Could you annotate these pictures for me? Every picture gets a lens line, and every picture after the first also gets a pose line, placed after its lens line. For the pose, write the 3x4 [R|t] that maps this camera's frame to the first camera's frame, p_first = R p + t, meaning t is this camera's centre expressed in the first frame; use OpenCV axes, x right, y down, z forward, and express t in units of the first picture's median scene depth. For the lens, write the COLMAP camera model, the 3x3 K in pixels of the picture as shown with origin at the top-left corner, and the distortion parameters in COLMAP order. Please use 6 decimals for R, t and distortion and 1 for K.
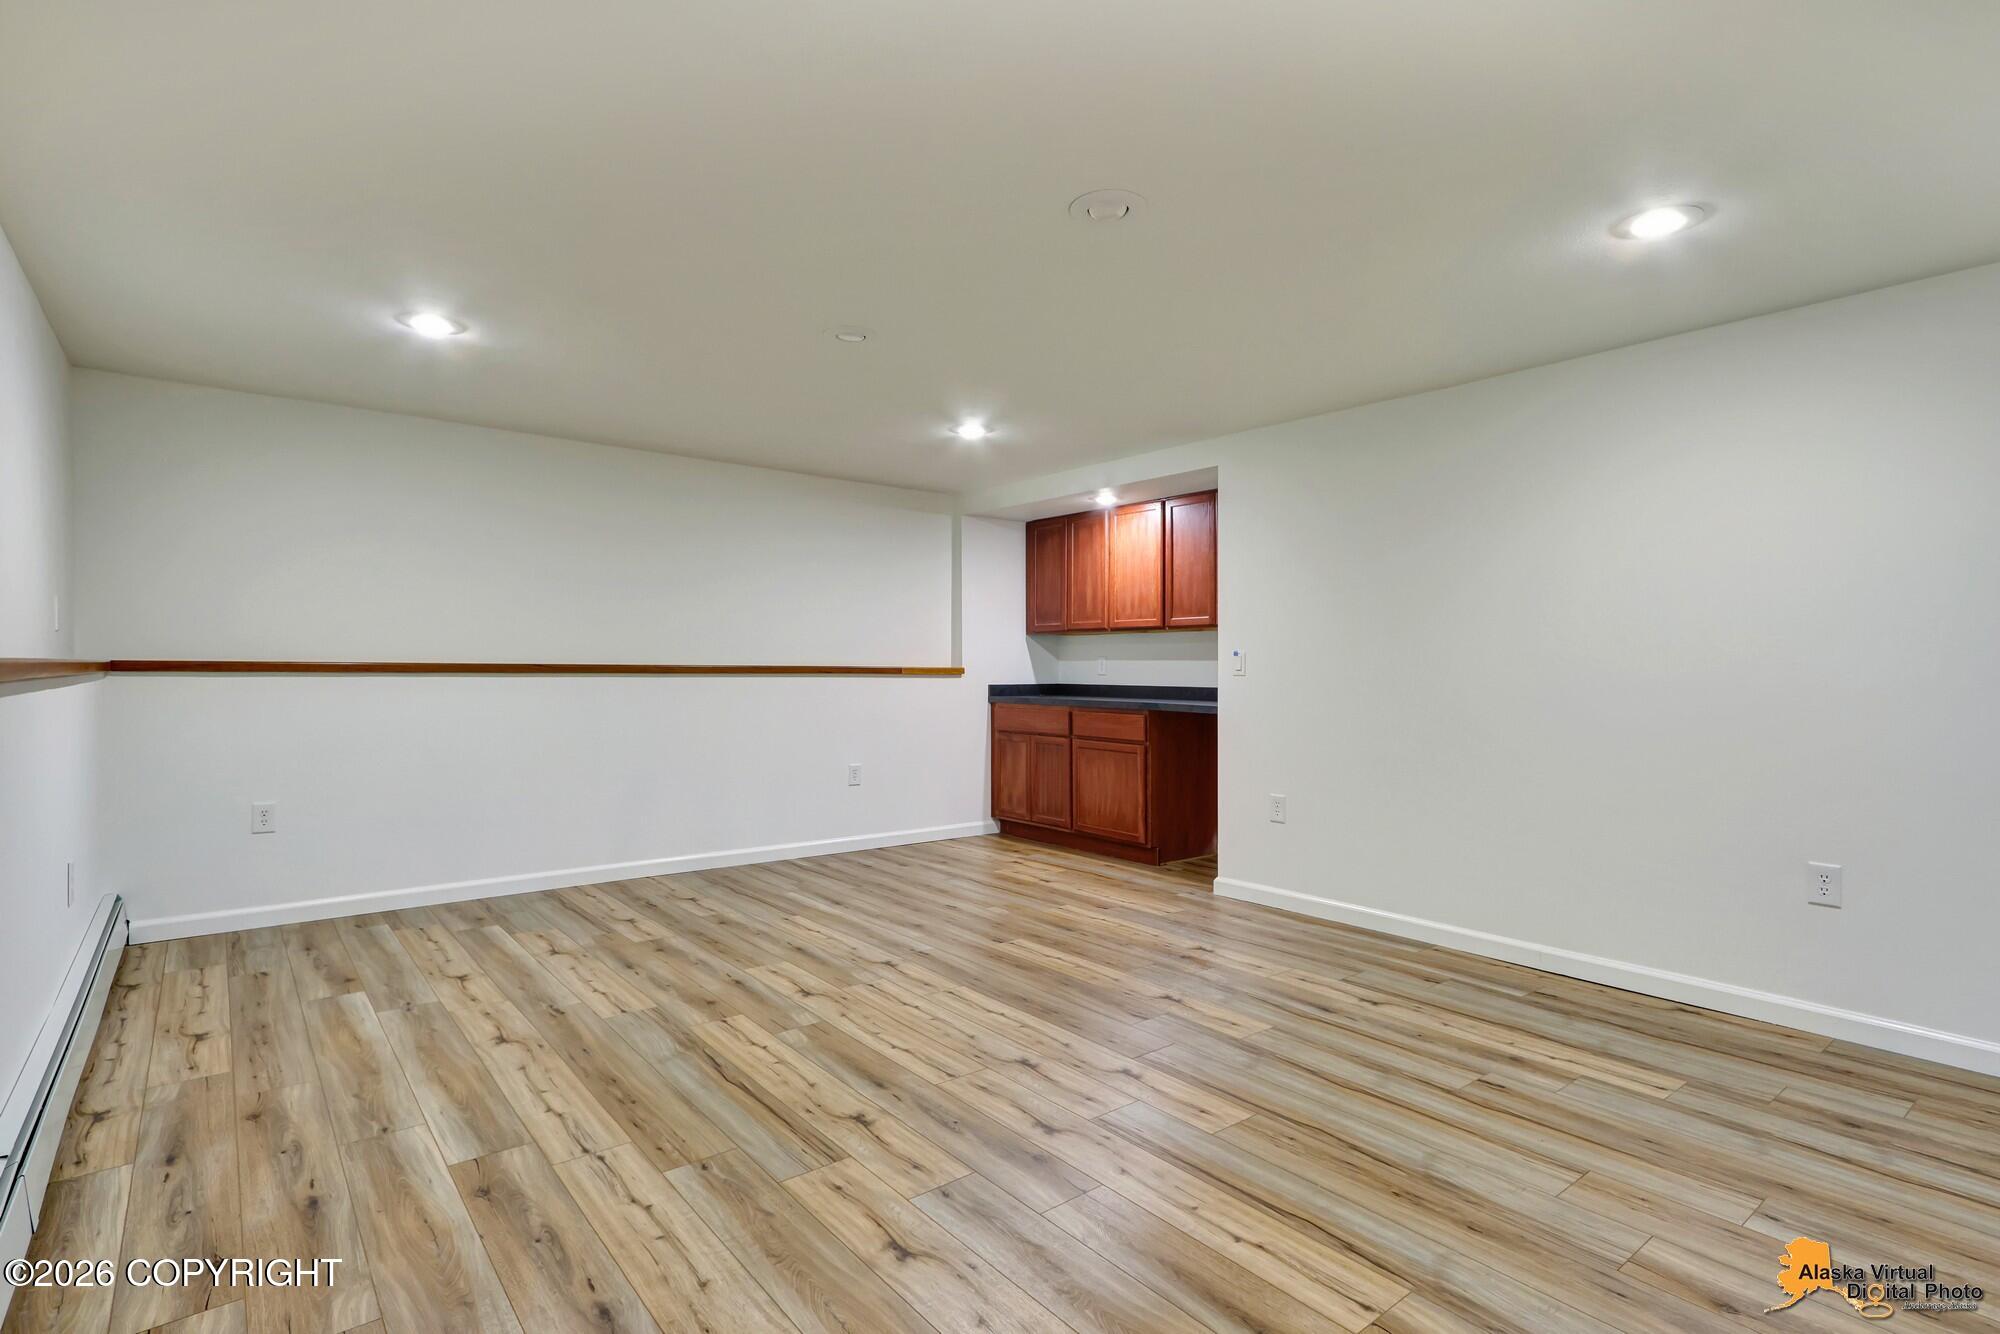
lens RADIAL K [[960.3, 0, 994.3], [0, 960.3, 654.5], [0, 0, 1]] dist [0.002906, -0.001226]
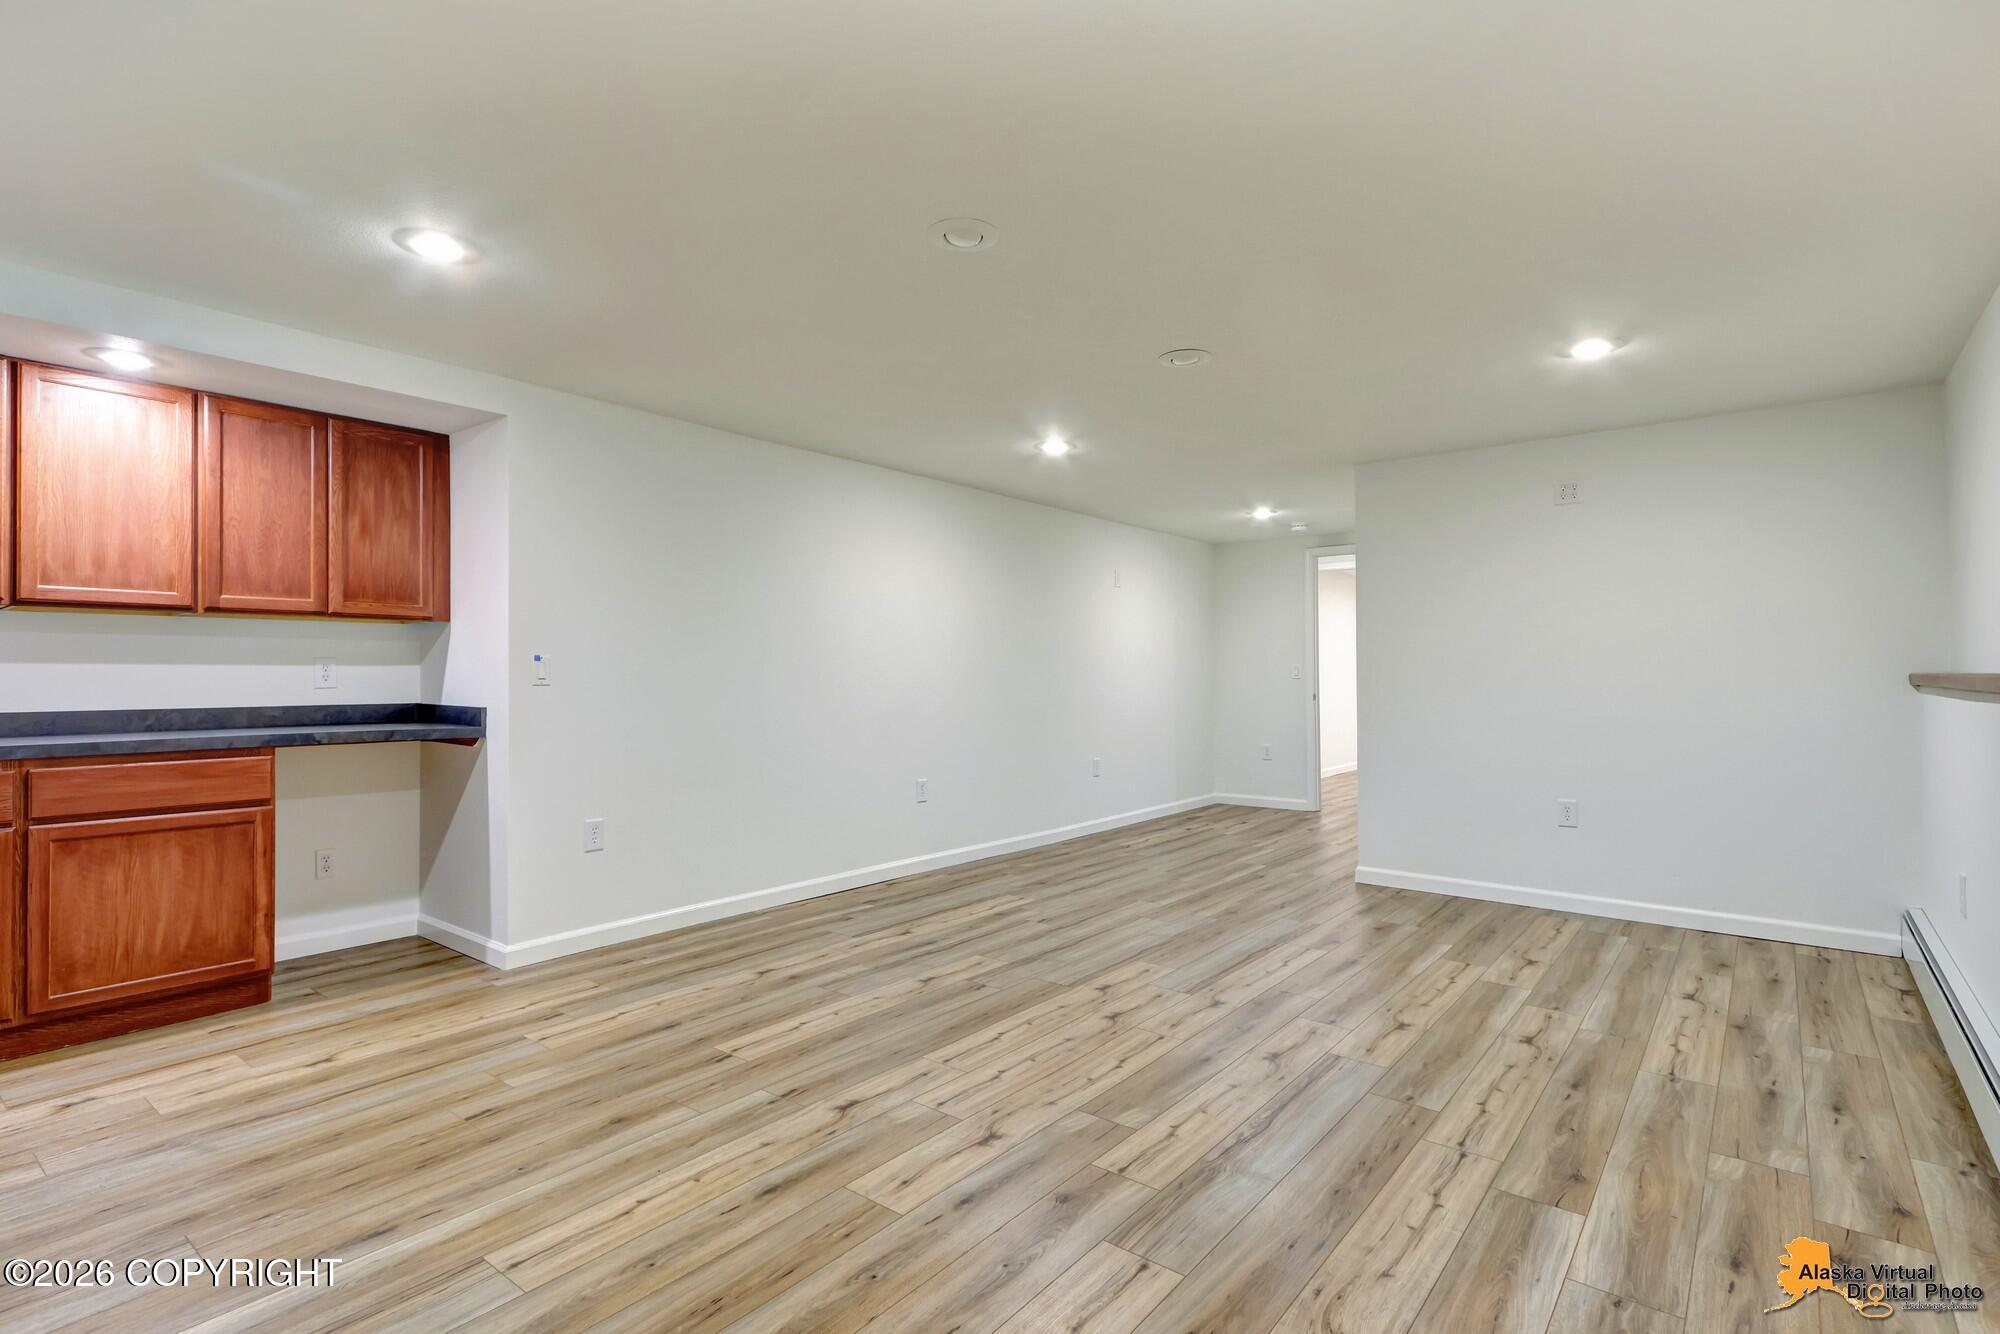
lens RADIAL K [[960.3, 0, 994.3], [0, 960.3, 654.5], [0, 0, 1]] dist [0.002906, -0.001226]
pose [[-0.202760, 0.014272, 0.979124, -0.931479], [-0.009894, 0.999813, -0.016622, 0.009400], [-0.979178, -0.013058, -0.202581, 1.194489]]
